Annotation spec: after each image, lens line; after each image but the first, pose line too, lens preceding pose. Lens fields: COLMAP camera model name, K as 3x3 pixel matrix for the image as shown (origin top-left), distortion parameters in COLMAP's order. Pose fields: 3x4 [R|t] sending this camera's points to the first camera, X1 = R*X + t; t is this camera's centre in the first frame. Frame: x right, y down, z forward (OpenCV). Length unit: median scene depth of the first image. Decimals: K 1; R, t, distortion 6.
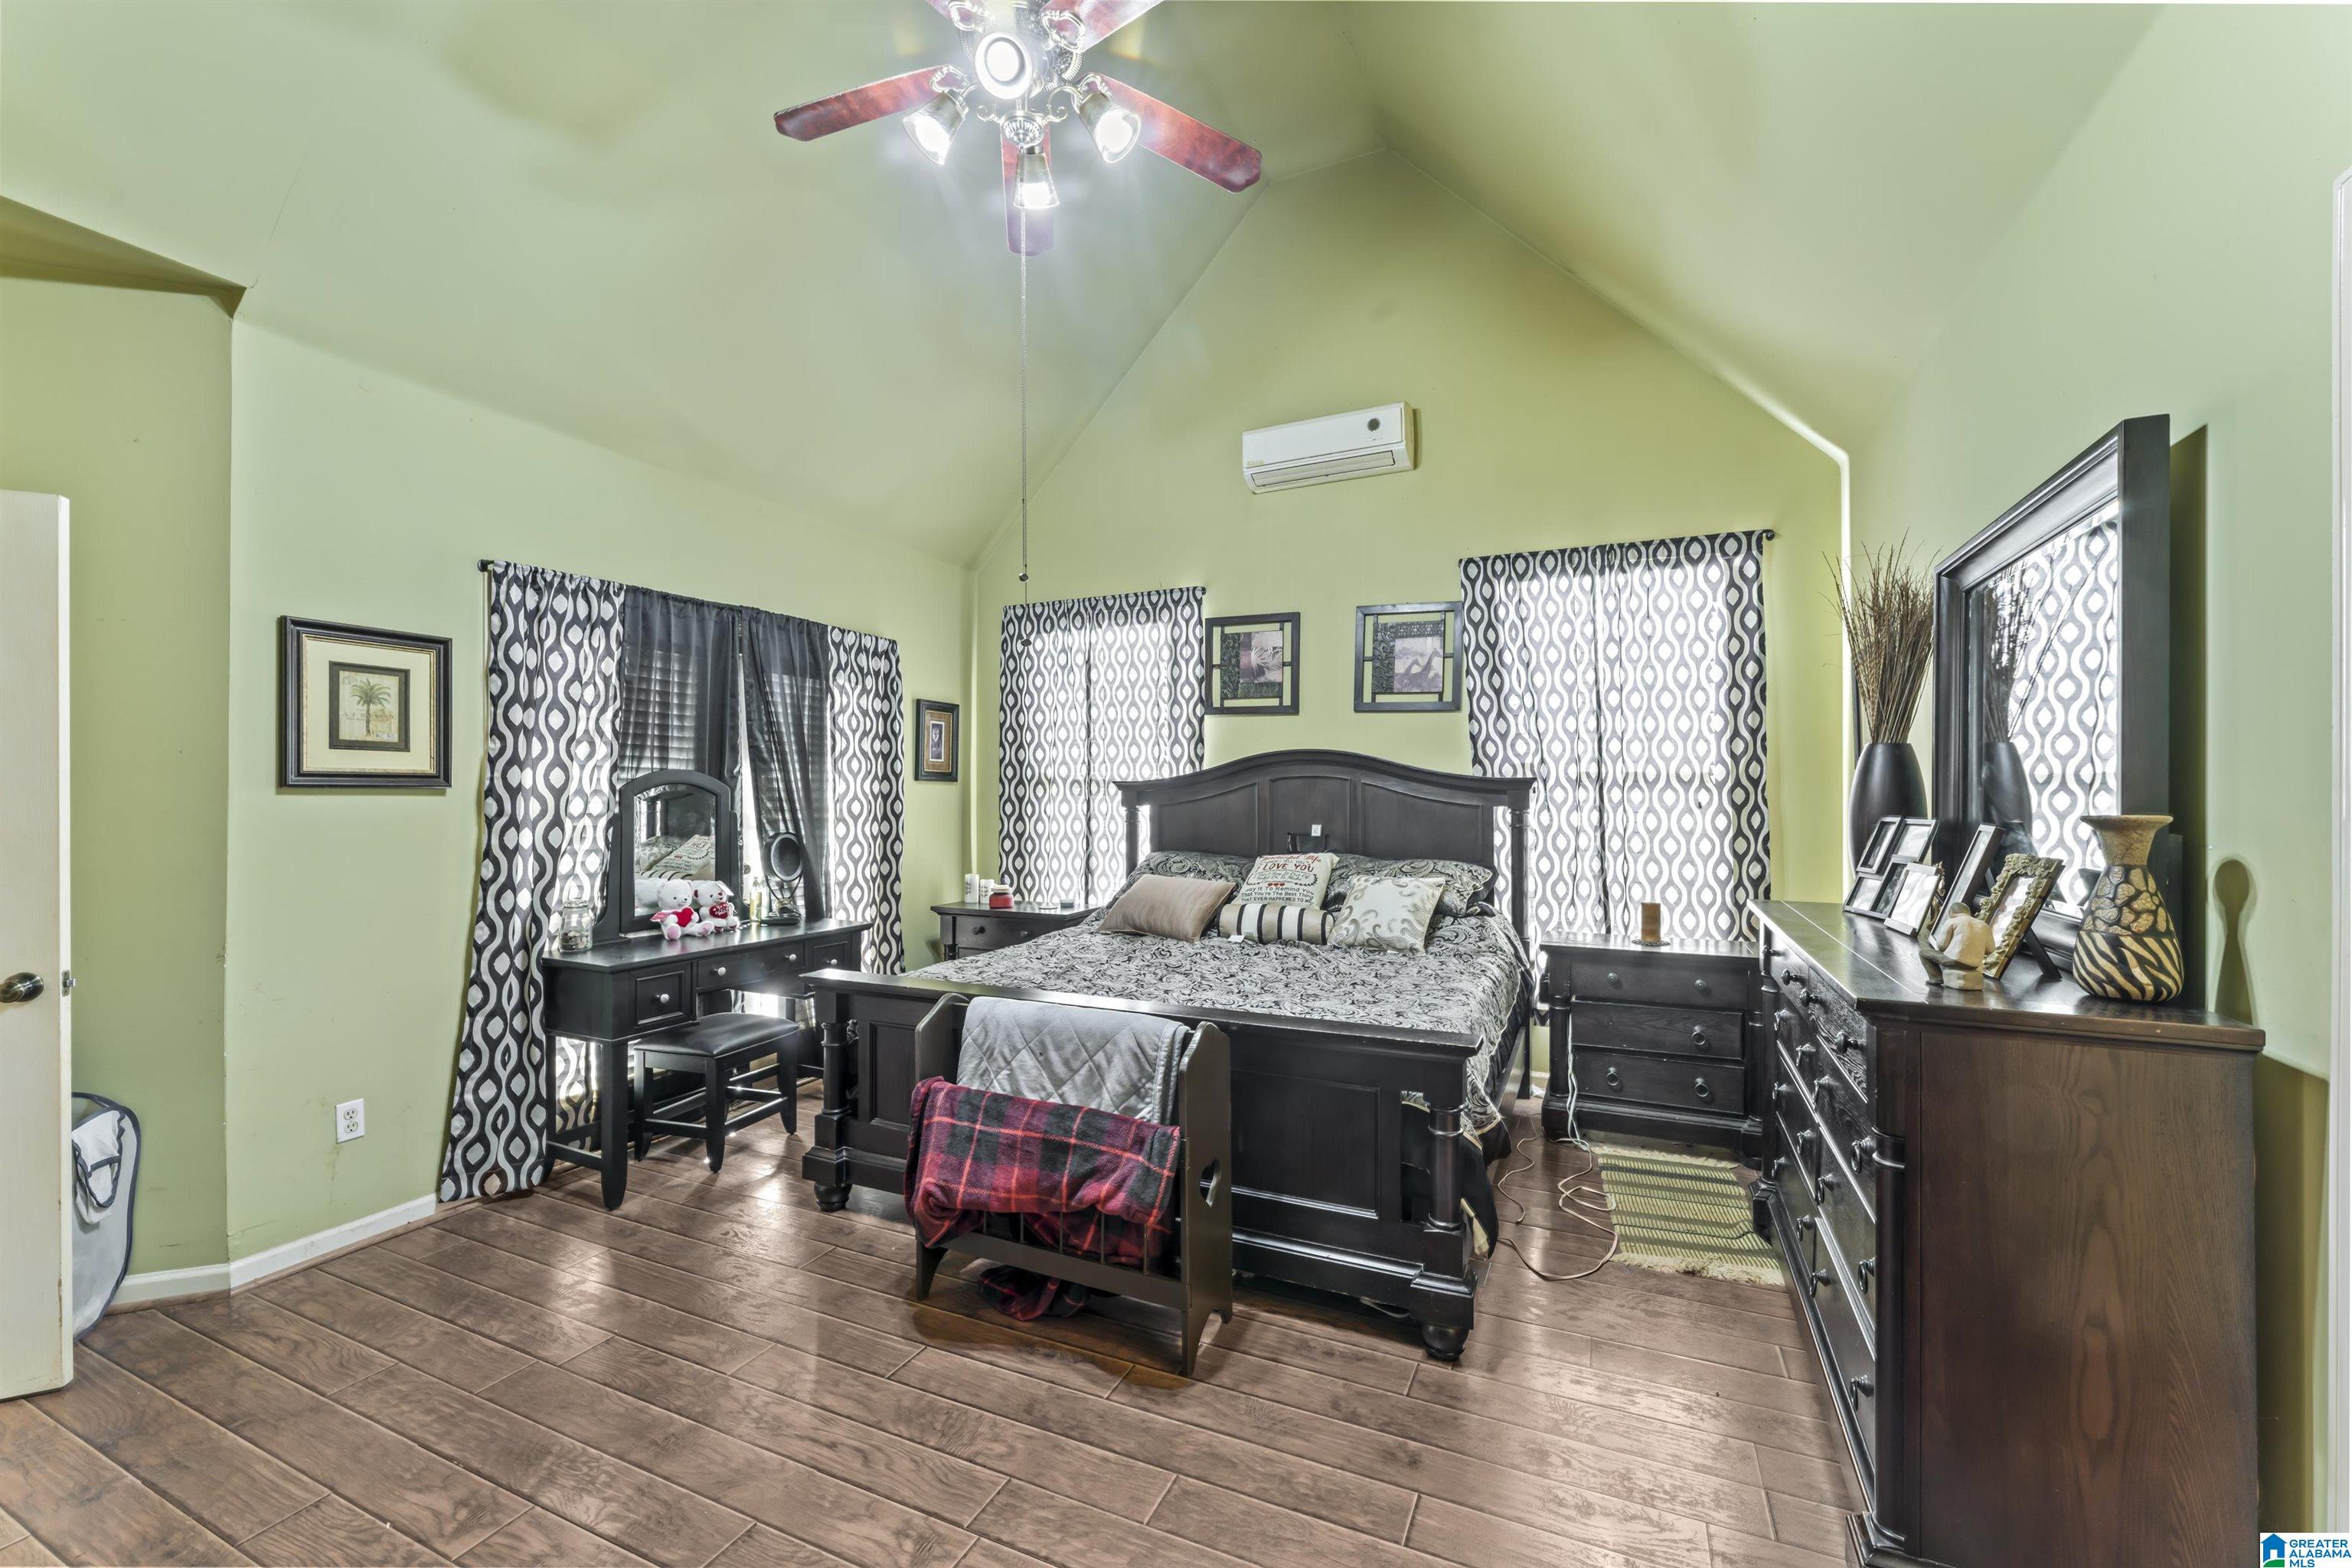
lens RADIAL K [[940.6, 0, 1177.6], [0, 940.6, 790.7], [0, 0, 1]] dist [0.002644, -0.000304]
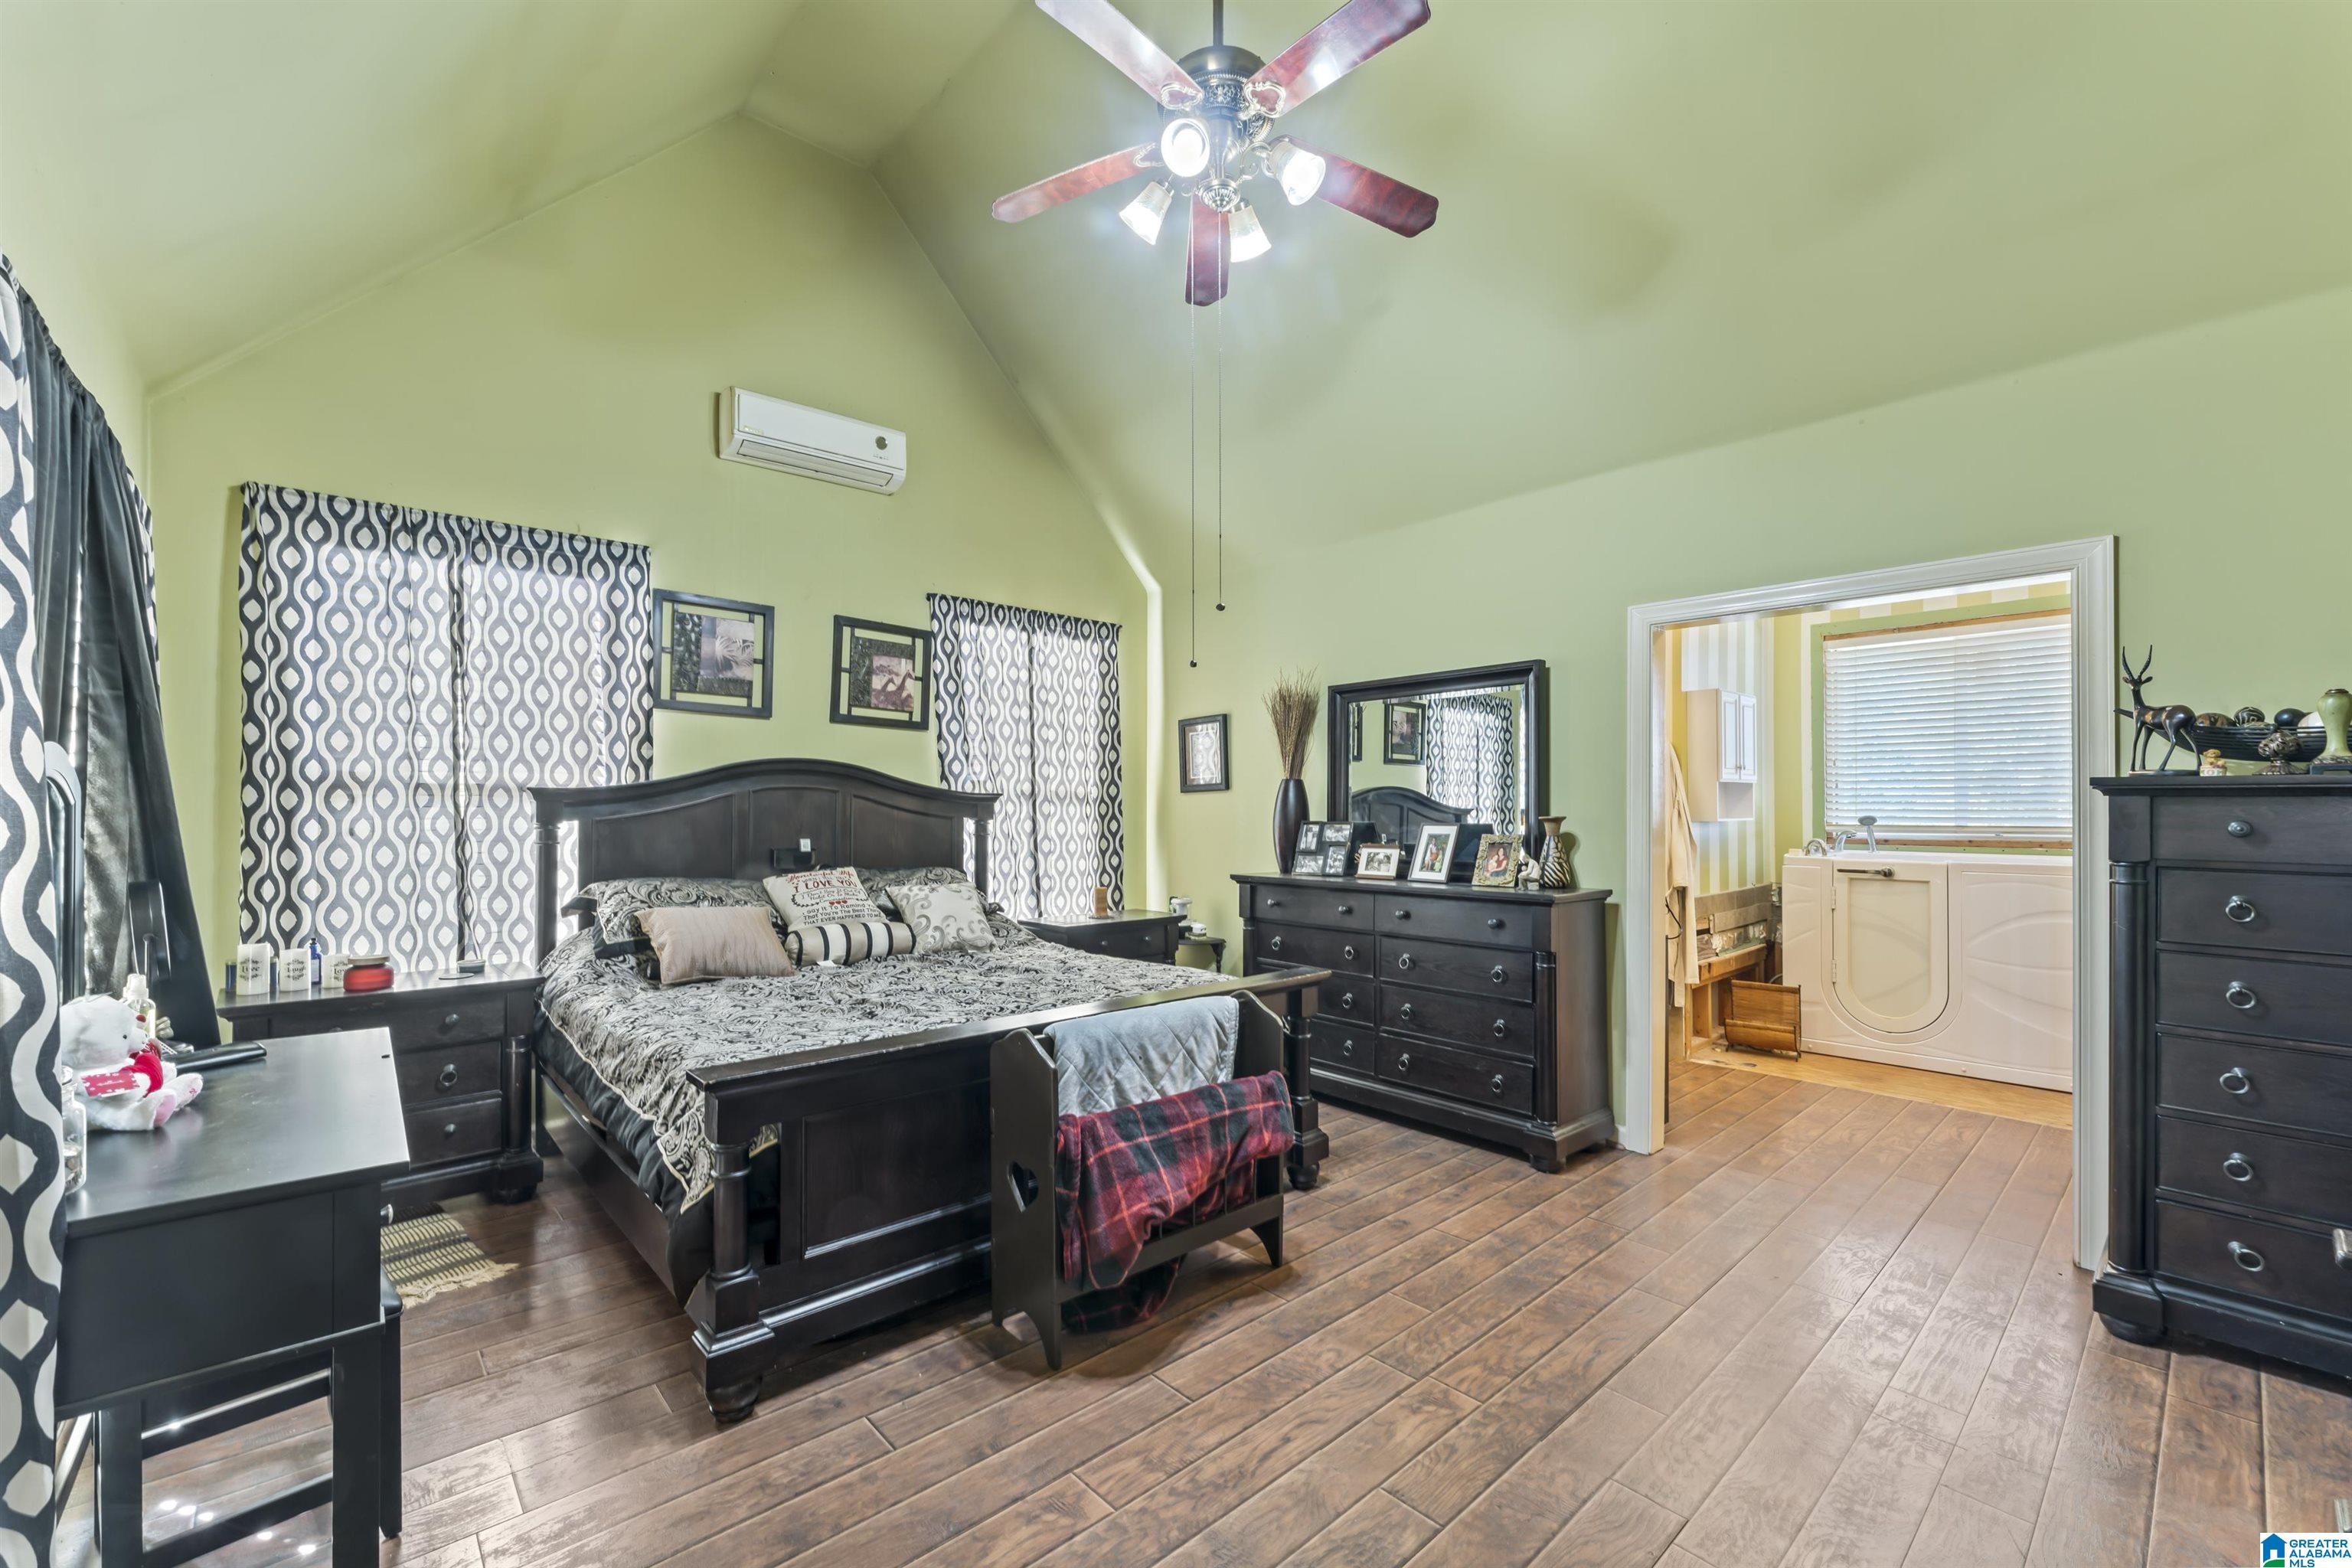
lens RADIAL K [[940.6, 0, 1161.9], [0, 940.6, 801.8], [0, 0, 1]] dist [0.002644, -0.000304]
pose [[0.414497, 0.007734, 0.910018, -0.575788], [-0.005547, 0.999967, -0.005972, 0.002490], [-0.910034, -0.002573, 0.414527, 0.295107]]
